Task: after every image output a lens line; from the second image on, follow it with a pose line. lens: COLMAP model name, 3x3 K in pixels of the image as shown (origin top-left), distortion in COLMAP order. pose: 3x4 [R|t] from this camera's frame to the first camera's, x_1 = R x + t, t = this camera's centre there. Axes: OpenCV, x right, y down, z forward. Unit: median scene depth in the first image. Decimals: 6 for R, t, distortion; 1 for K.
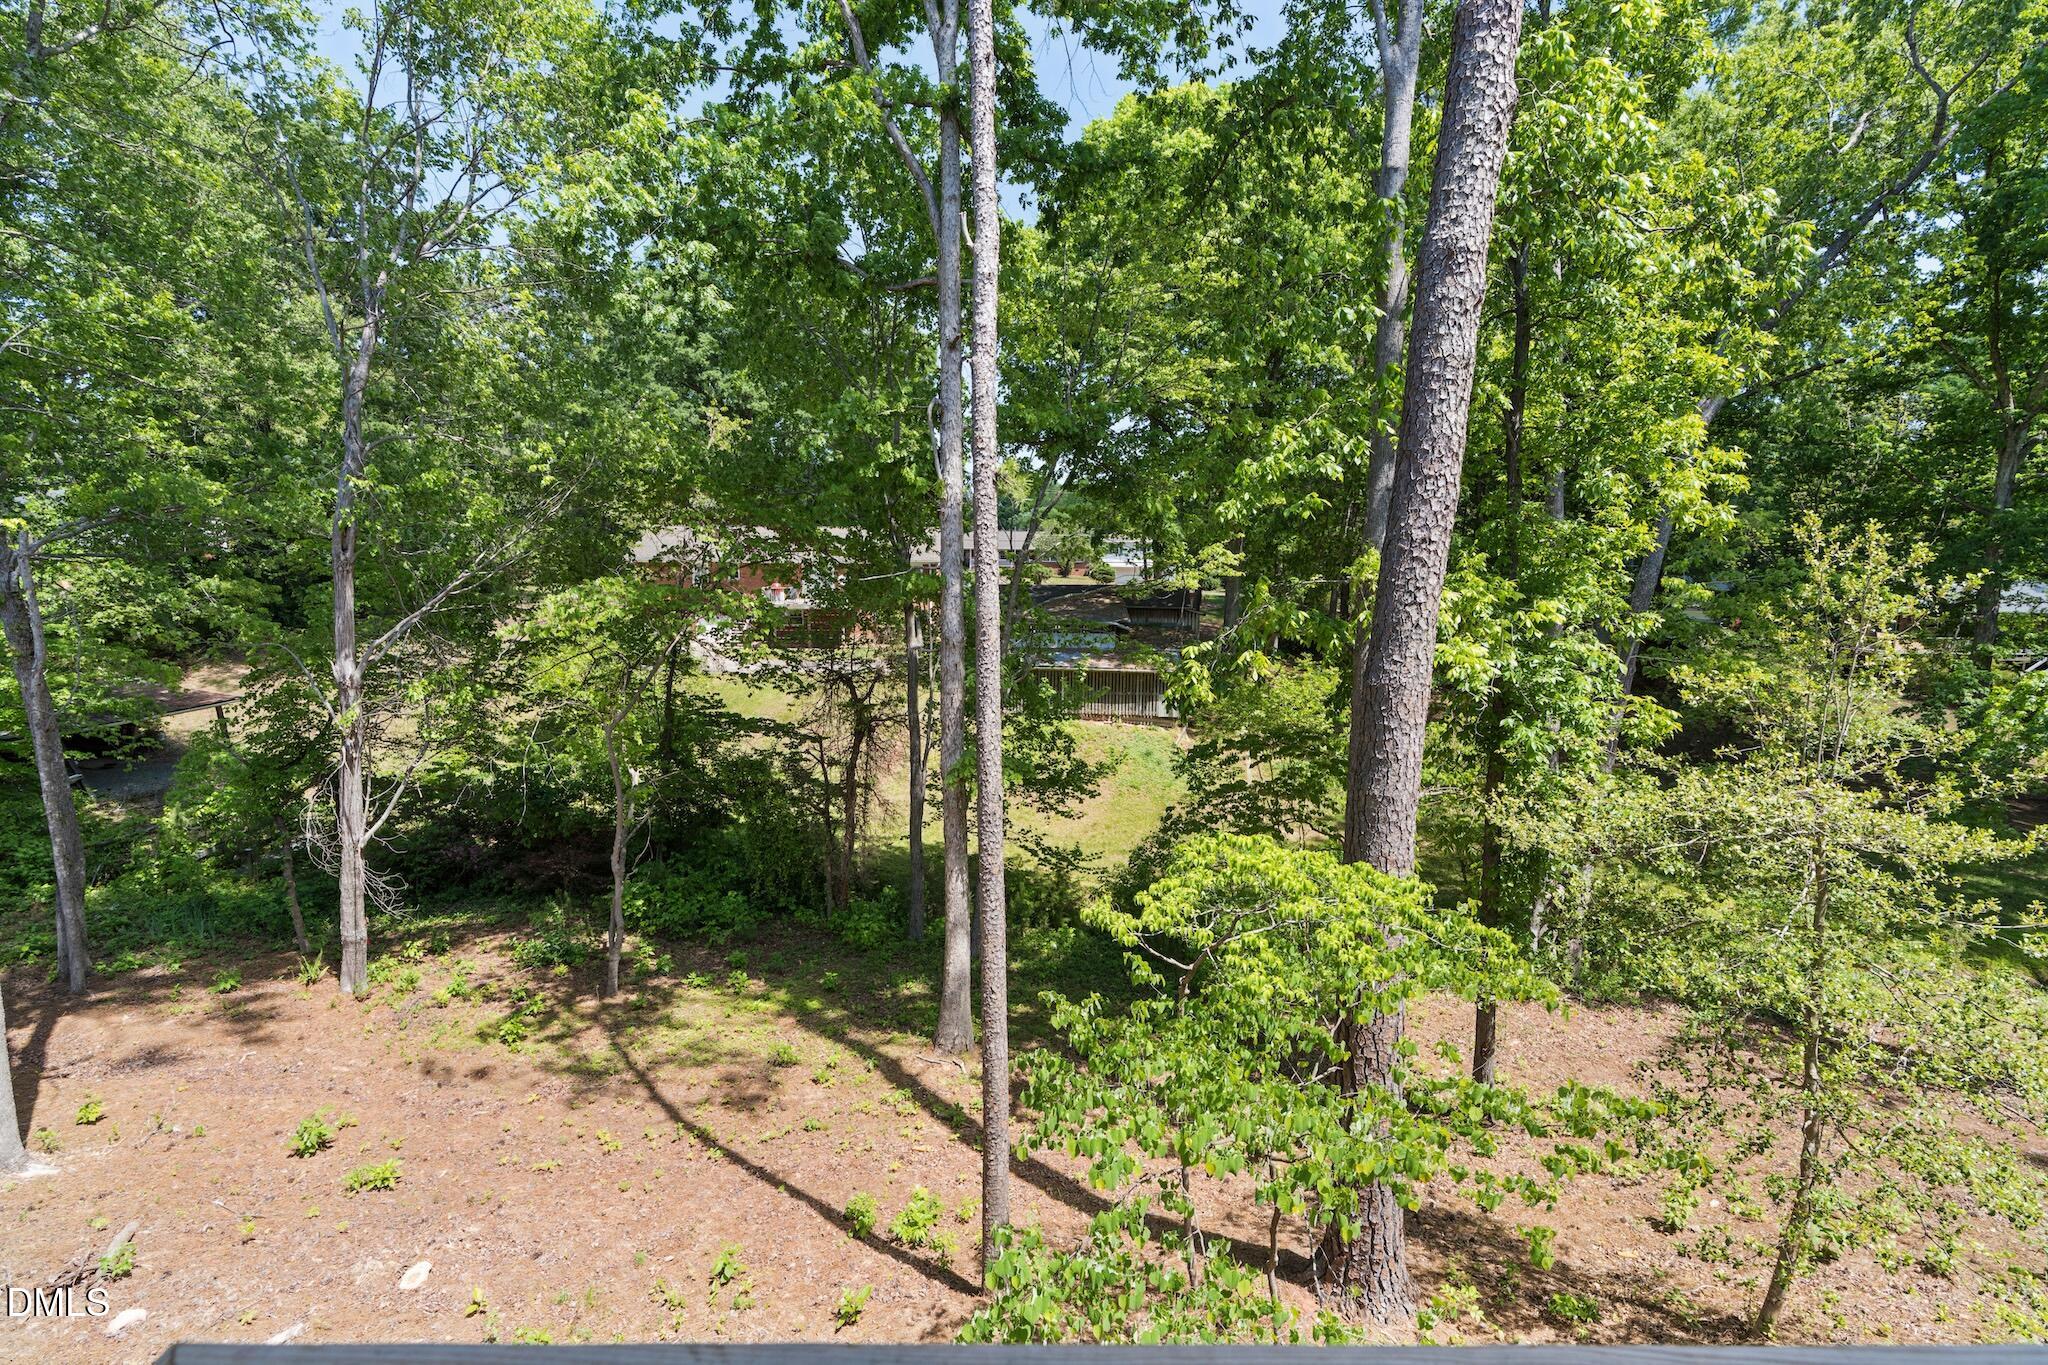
lens RADIAL K [[925.0, 0, 1022.3], [0, 925.0, 679.6], [0, 0, 1]] dist [-0.003137, -0.000922]
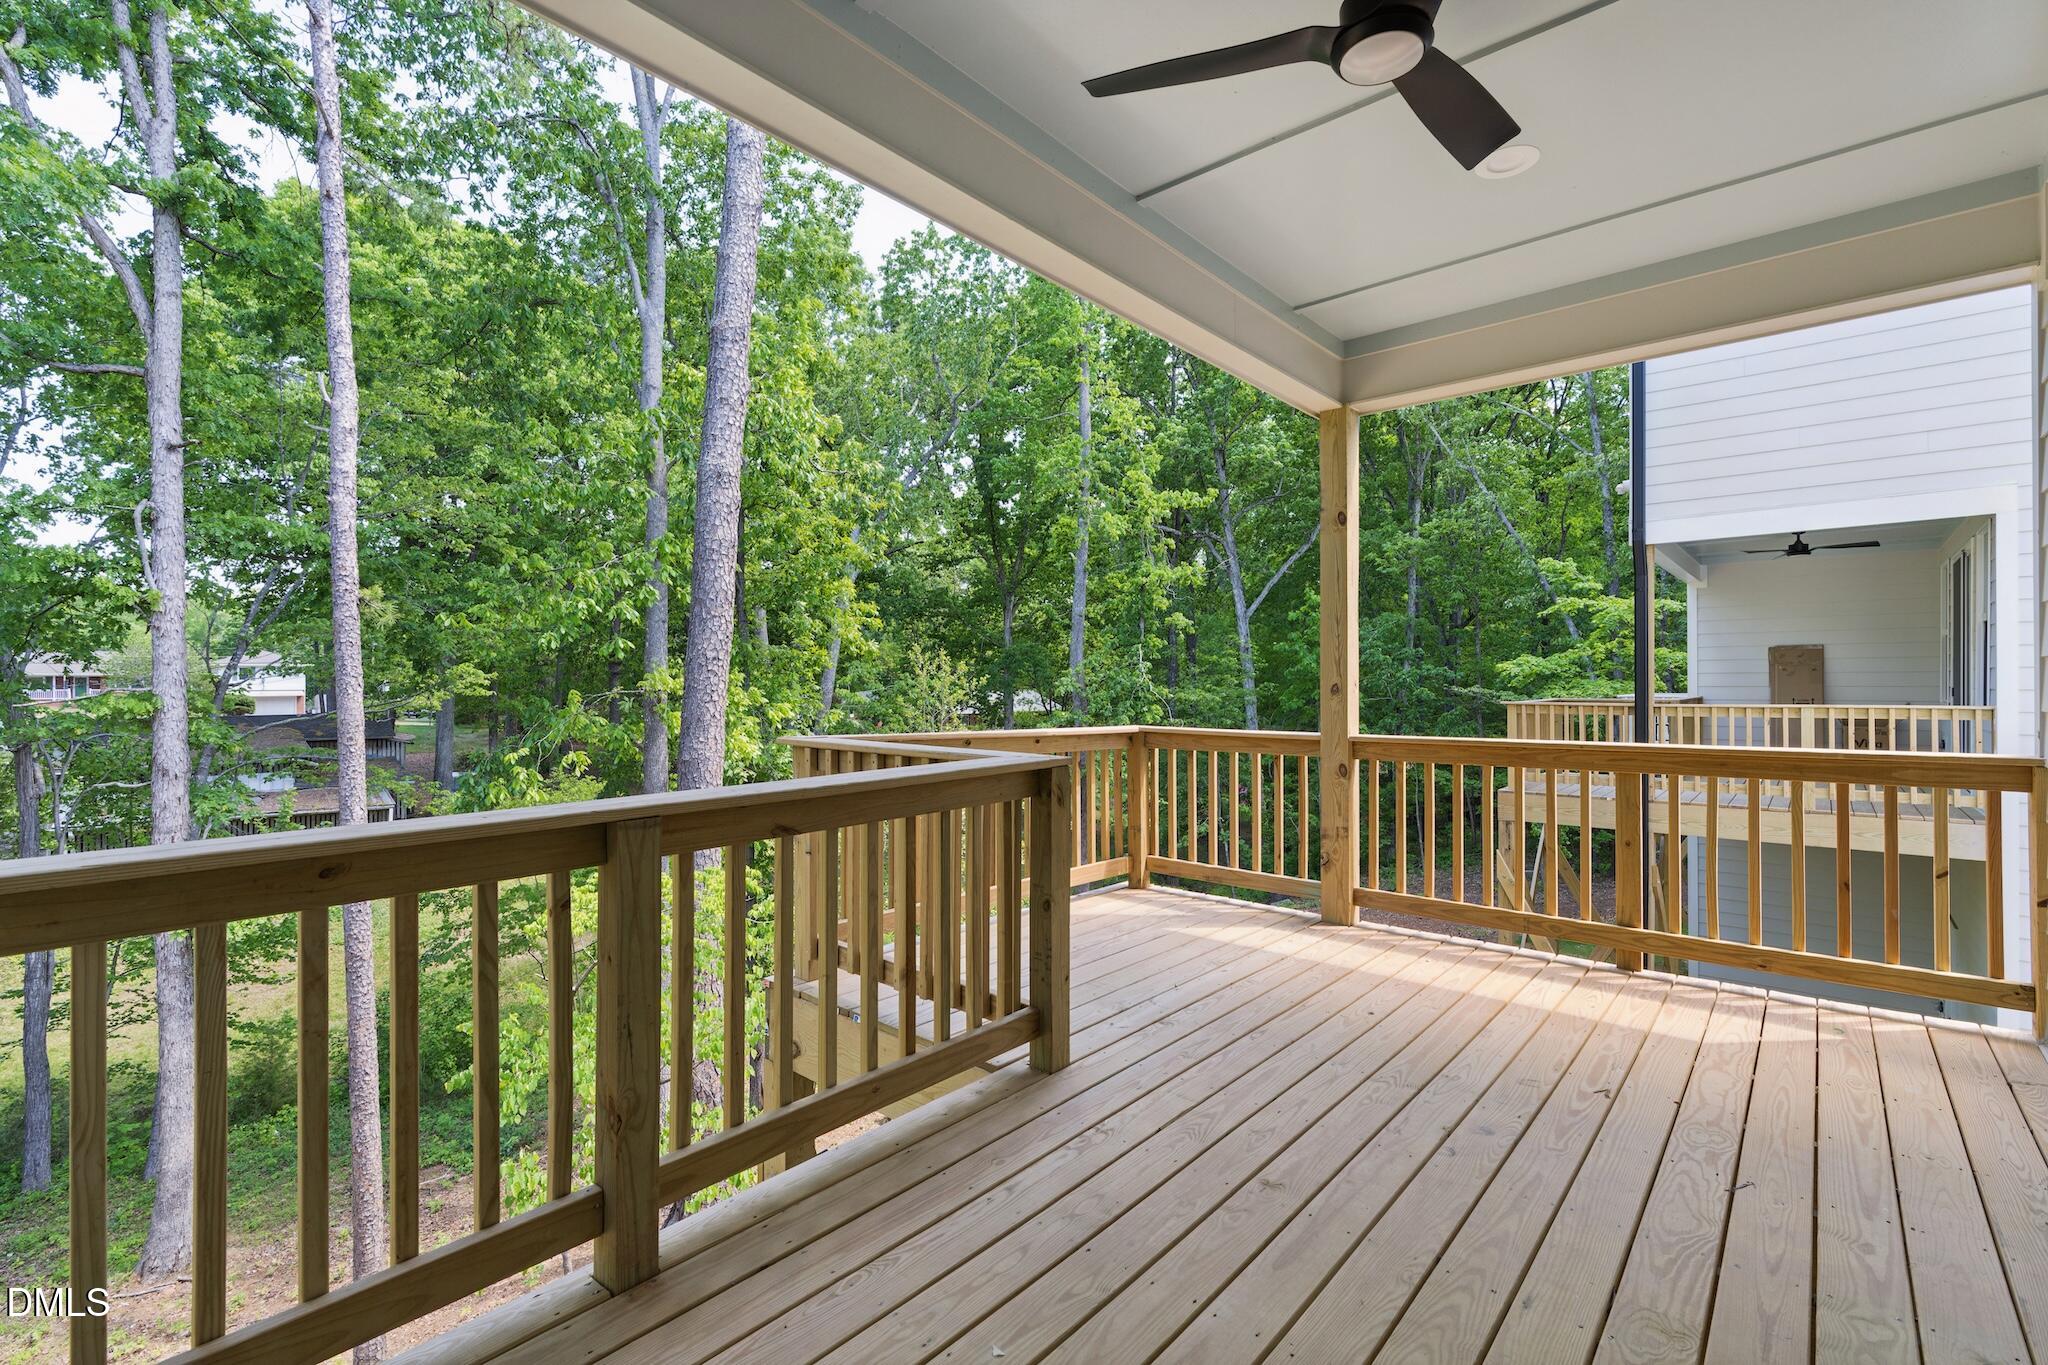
lens RADIAL K [[925.0, 0, 1023.3], [0, 925.0, 681.5], [0, 0, 1]] dist [-0.003137, -0.000922]
pose [[0.684154, -0.009526, 0.729275, -0.203708], [0.105032, 0.990779, -0.085591, 0.042364], [-0.721735, 0.135155, 0.678846, -0.235471]]
